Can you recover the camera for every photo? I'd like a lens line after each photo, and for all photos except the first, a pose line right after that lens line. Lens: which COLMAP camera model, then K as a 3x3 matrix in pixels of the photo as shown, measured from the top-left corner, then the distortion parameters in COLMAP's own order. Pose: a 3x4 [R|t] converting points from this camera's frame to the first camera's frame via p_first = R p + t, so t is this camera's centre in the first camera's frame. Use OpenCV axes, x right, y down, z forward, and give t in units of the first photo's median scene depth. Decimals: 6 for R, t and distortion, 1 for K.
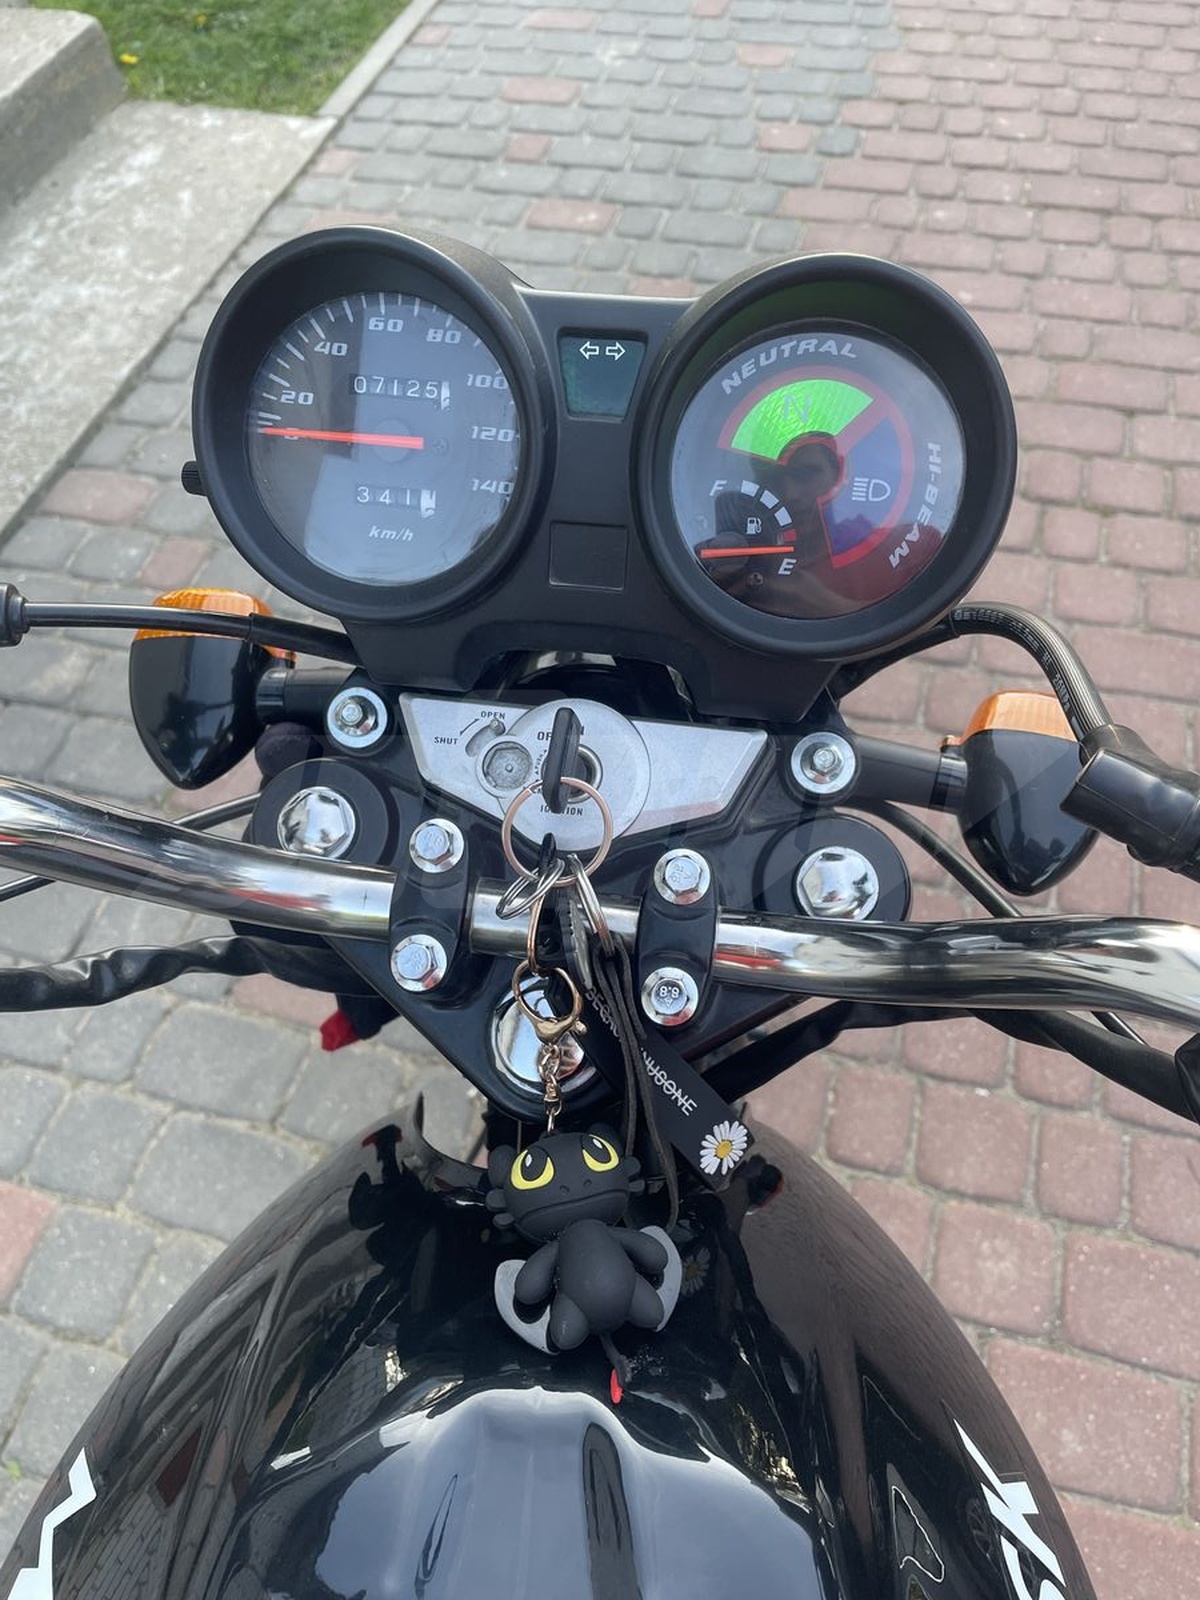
lens RADIAL K [[1193.0, 0, 589.7], [0, 1193.0, 794.5], [0, 0, 1]] dist [0.076177, -0.110098]
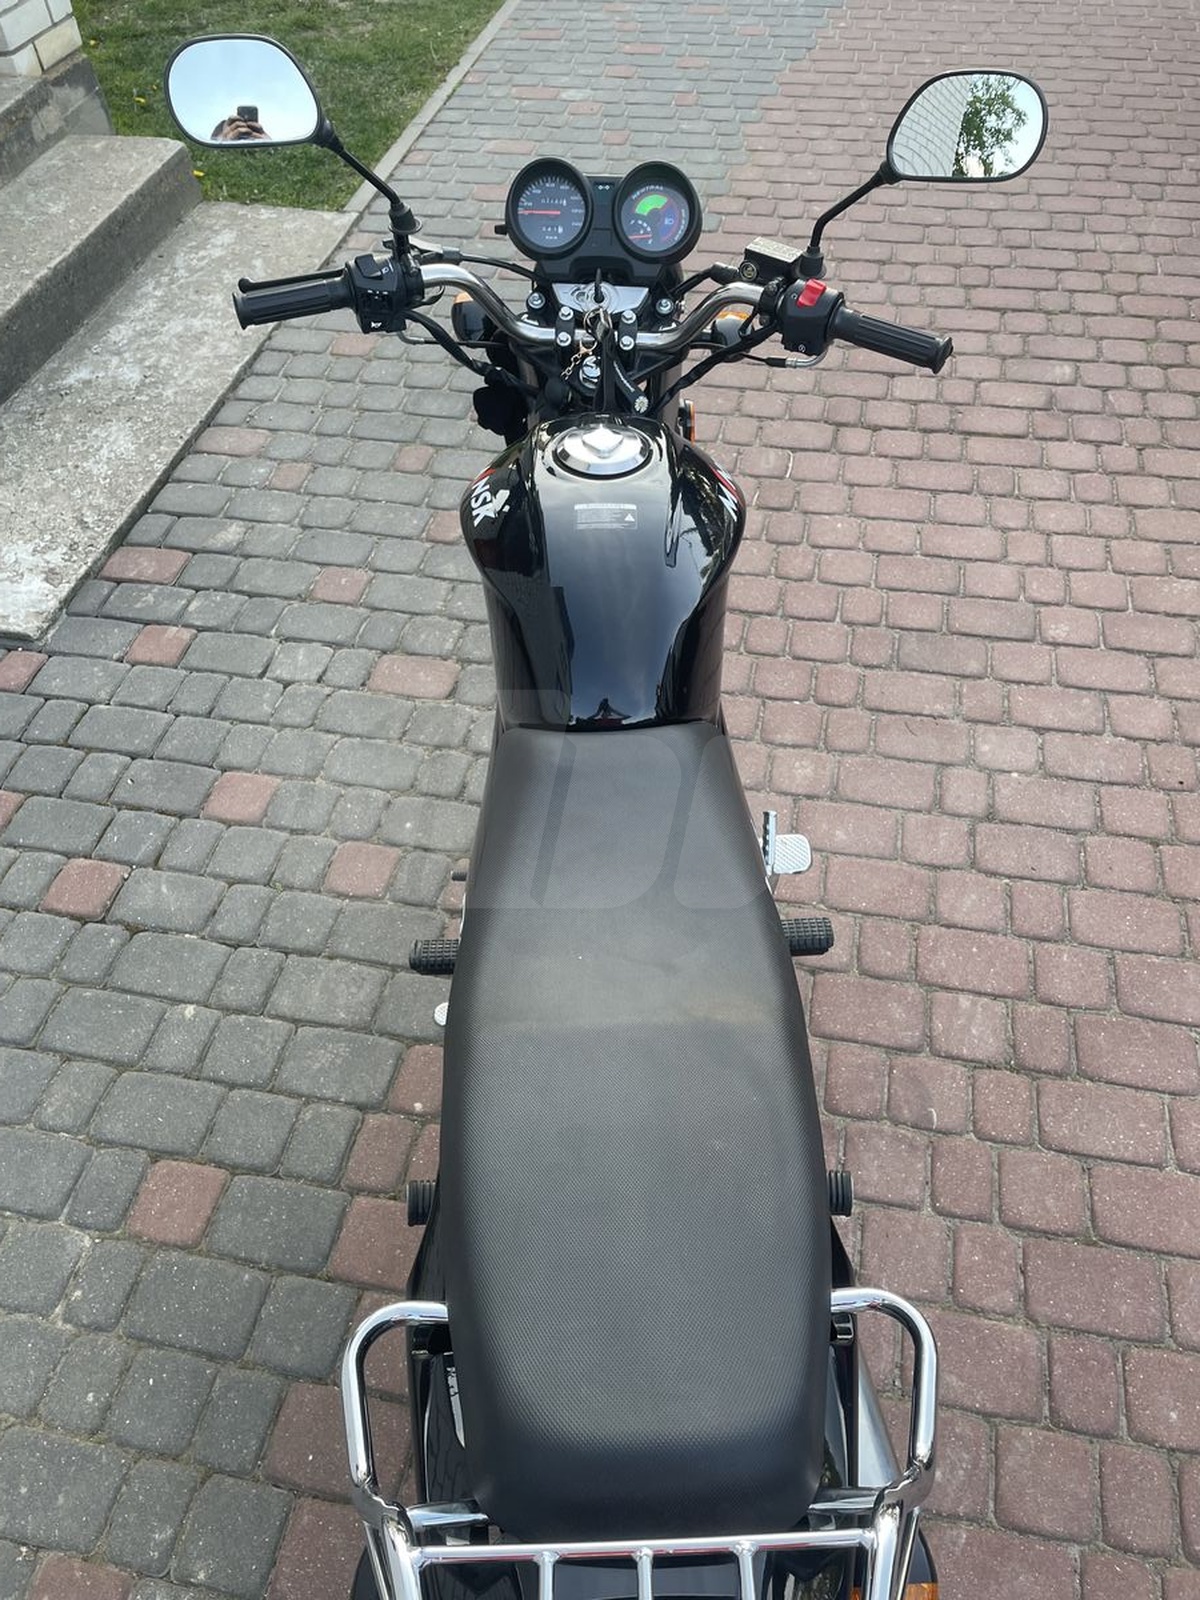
lens RADIAL K [[1201.7, 0, 600.0], [0, 1201.7, 800.0], [0, 0, 1]] dist [0.092138, -0.135223]
pose [[0.997136, -0.039398, 0.064555, -0.057371], [0.044987, 0.995145, -0.087541, 0.337011], [-0.060792, 0.090195, 0.994067, -0.481475]]
